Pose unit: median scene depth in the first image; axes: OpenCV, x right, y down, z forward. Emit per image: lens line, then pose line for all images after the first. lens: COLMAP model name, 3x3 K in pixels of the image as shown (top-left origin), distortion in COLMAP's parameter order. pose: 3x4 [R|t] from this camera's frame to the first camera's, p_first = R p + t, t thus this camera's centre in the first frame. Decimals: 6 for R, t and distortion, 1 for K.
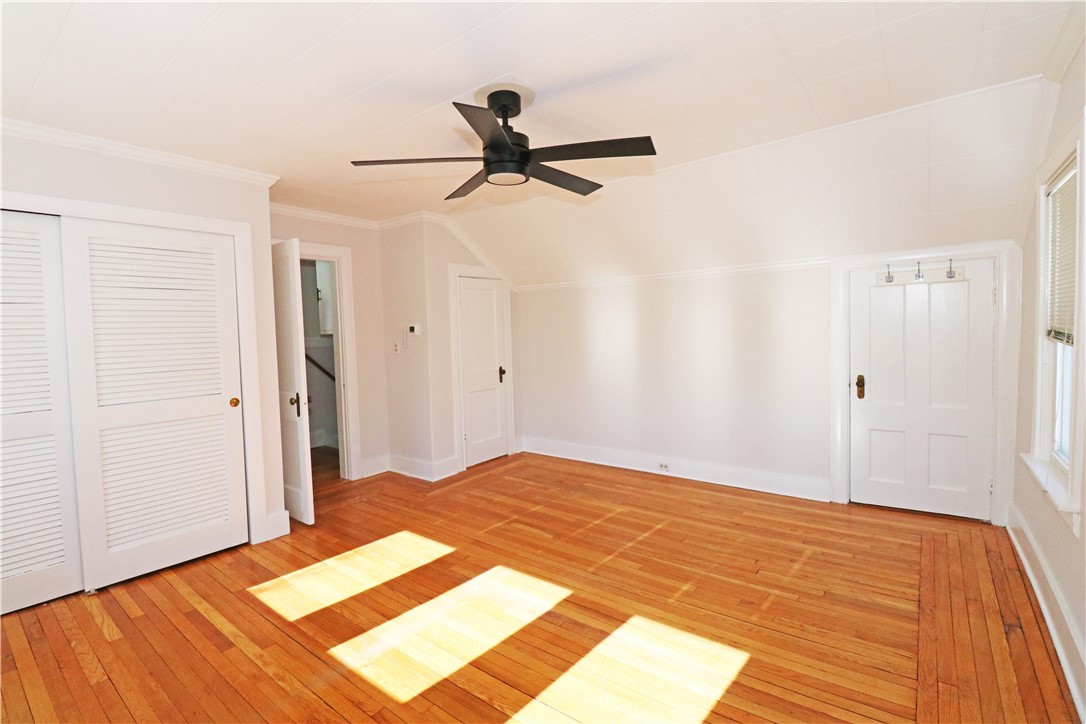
lens RADIAL K [[501.8, 0, 537.5], [0, 501.8, 355.4], [0, 0, 1]] dist [-0.001185, -0.010709]
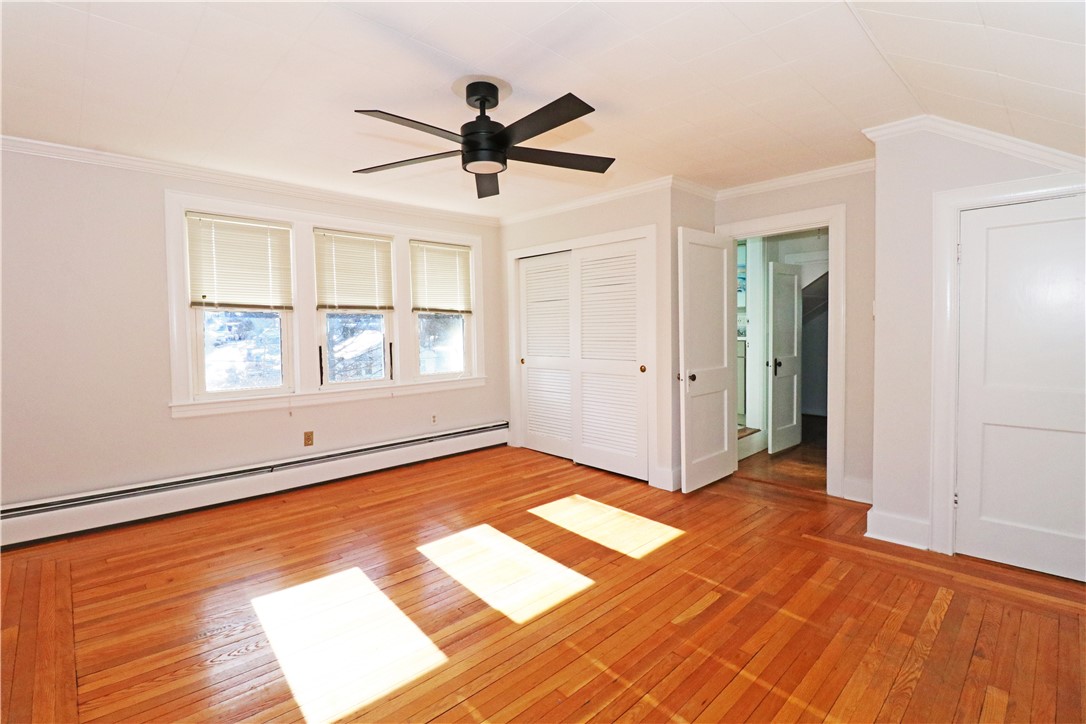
lens RADIAL K [[501.8, 0, 539.0], [0, 501.8, 361.6], [0, 0, 1]] dist [-0.001185, -0.010709]
pose [[-0.151417, 0.094274, -0.983964, 0.769038], [-0.033450, 0.994383, 0.100420, -0.051385], [0.987904, 0.048119, -0.147413, 1.016618]]
